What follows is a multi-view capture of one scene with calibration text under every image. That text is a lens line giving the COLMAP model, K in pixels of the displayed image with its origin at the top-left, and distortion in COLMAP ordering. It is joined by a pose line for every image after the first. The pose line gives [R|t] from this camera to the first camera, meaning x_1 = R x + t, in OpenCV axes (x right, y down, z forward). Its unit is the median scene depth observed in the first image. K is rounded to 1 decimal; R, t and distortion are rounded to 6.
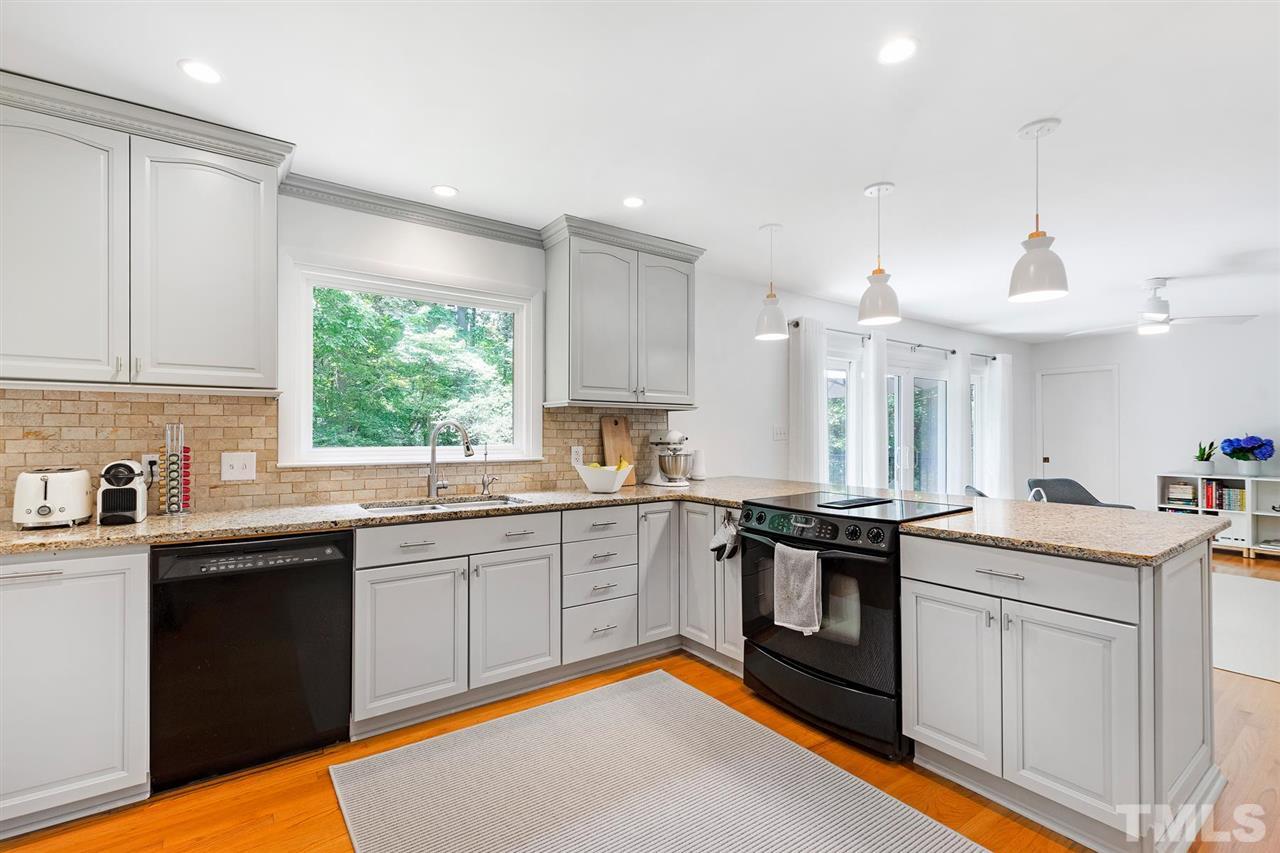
lens RADIAL K [[559.4, 0, 636.9], [0, 559.4, 429.9], [0, 0, 1]] dist [-0.000580, -0.000064]
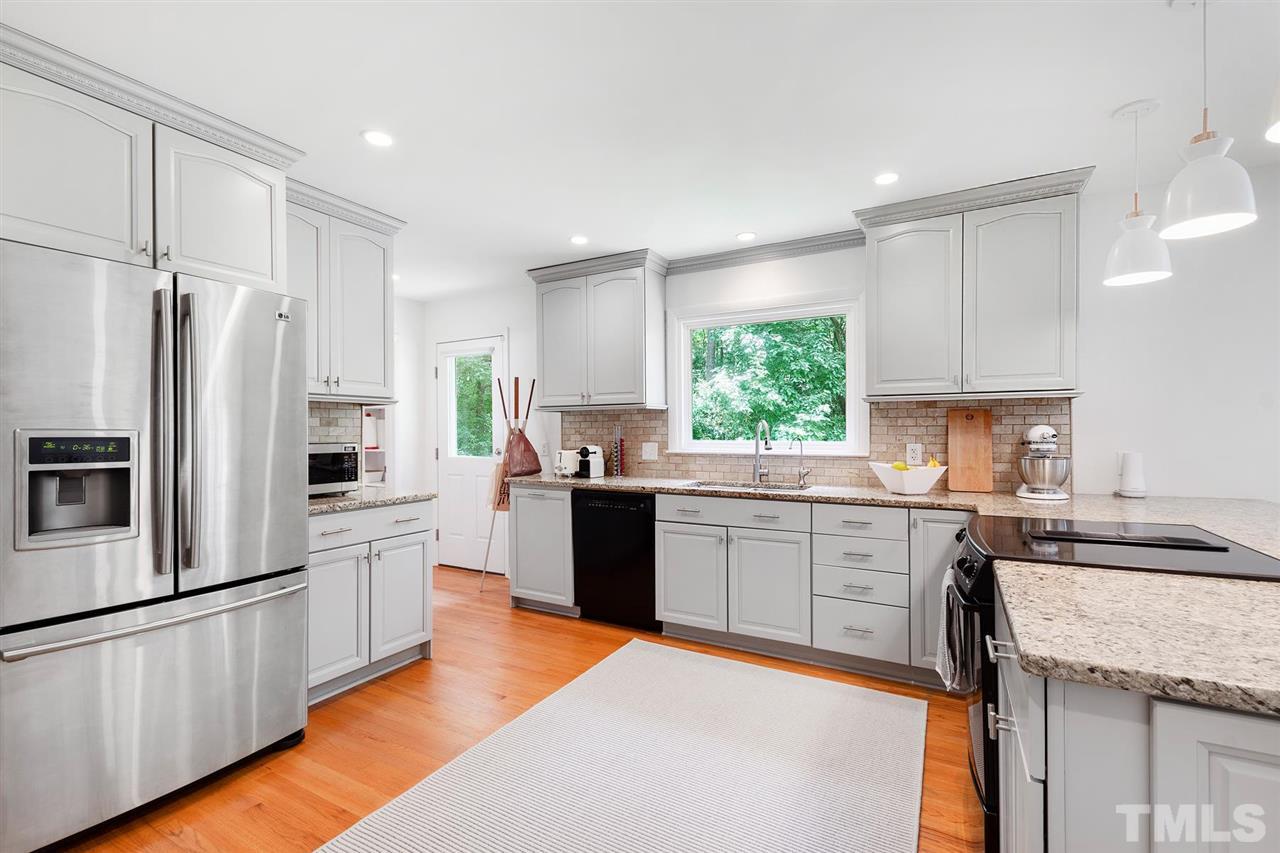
lens RADIAL K [[559.4, 0, 637.8], [0, 559.4, 432.6], [0, 0, 1]] dist [-0.000580, -0.000064]
pose [[0.432408, -0.000426, -0.901678, 0.642025], [0.009634, 0.999945, 0.004147, 0.002917], [0.901626, -0.010480, 0.432389, 0.225932]]
